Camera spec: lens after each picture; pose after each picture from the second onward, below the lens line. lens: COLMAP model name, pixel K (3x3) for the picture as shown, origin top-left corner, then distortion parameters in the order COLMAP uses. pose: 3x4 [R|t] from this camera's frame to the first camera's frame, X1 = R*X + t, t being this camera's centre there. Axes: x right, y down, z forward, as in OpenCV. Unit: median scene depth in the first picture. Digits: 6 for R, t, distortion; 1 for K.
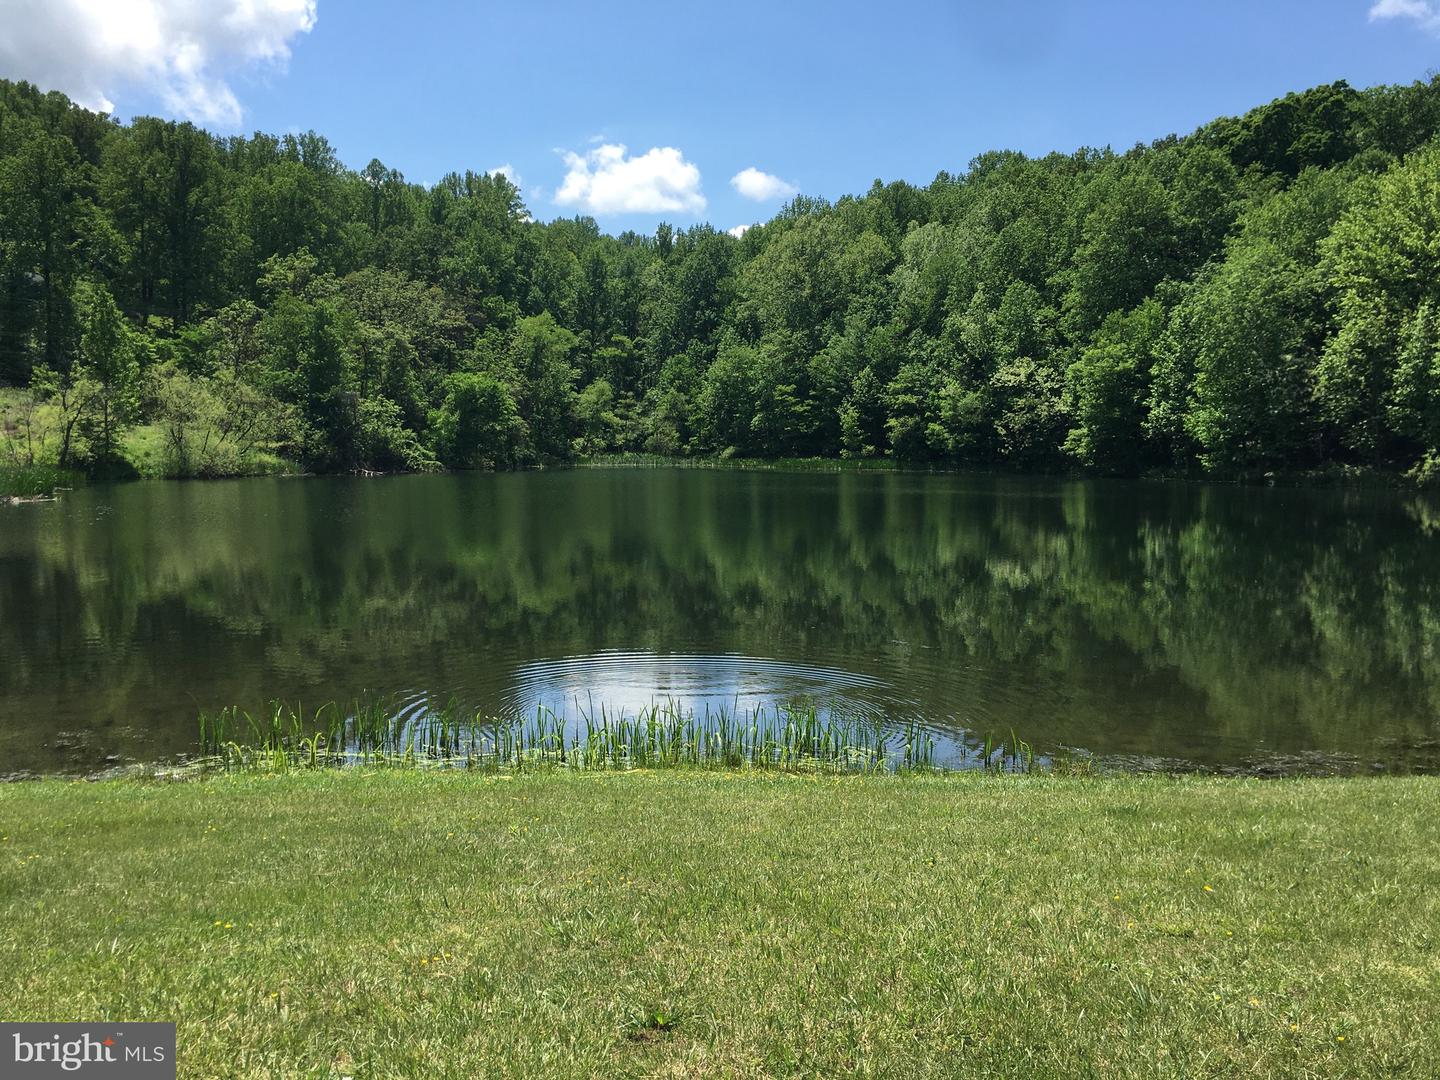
lens RADIAL K [[1204.7, 0, 663.2], [0, 1204.7, 543.7], [0, 0, 1]] dist [-0.001349, -0.039746]
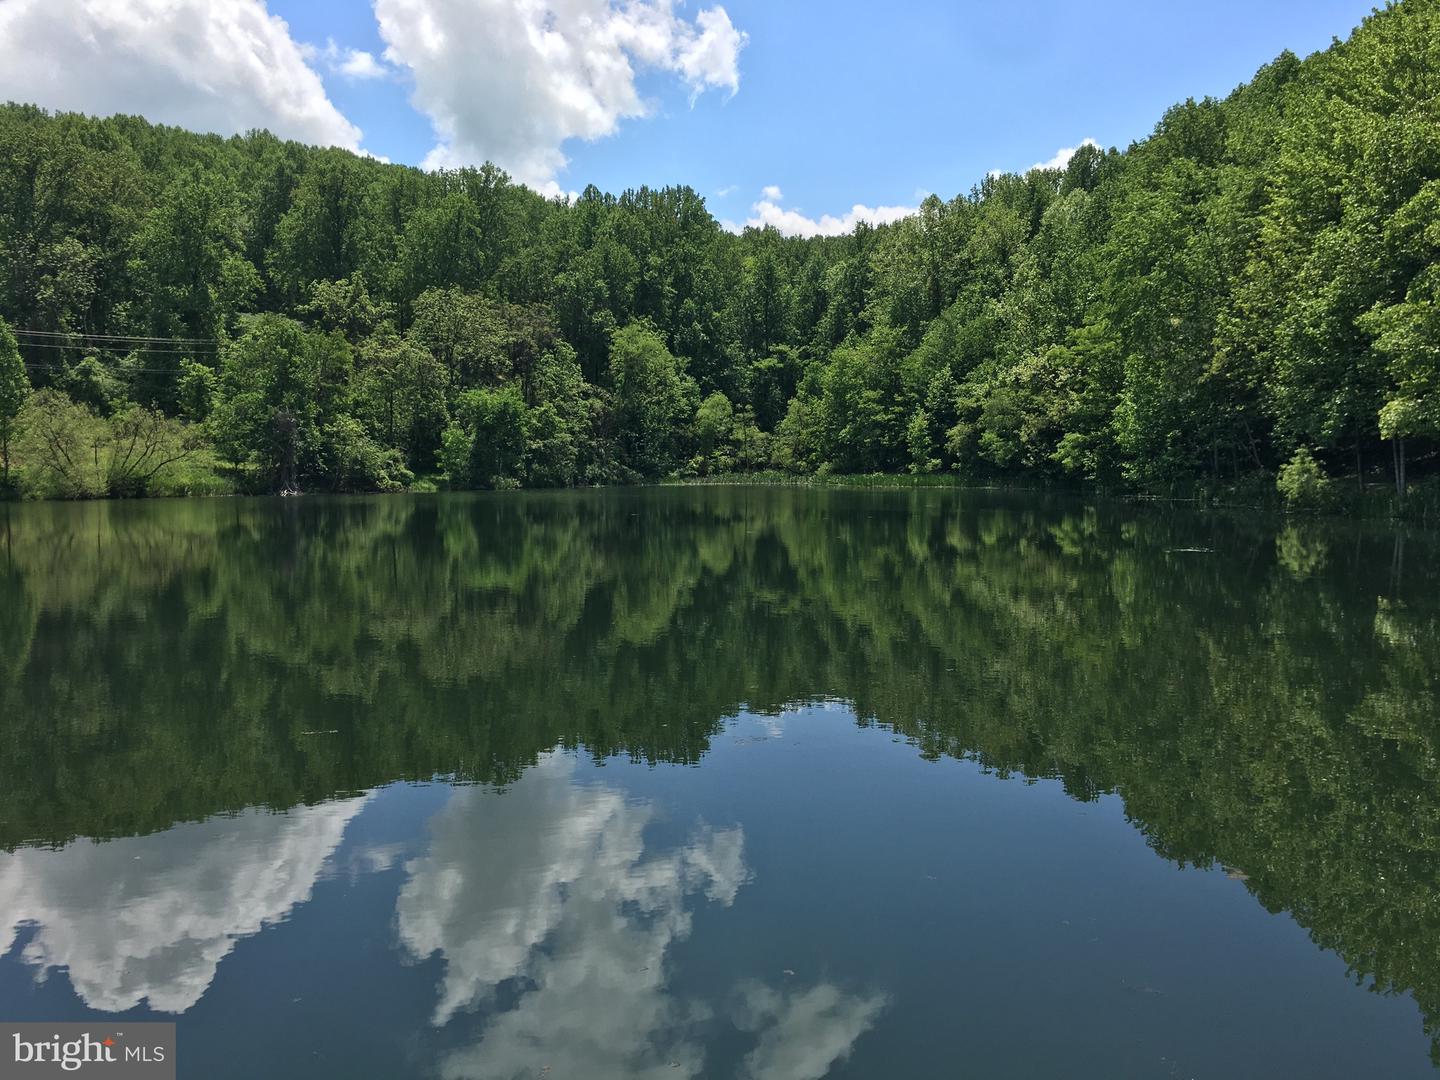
lens RADIAL K [[1204.7, 0, 720.2], [0, 1204.7, 548.2], [0, 0, 1]] dist [-0.001349, -0.039746]
pose [[0.929906, 0.012384, -0.367588, 0.485584], [-0.017637, 0.999785, -0.010936, -0.009671], [0.367373, 0.016652, 0.929925, 0.229728]]
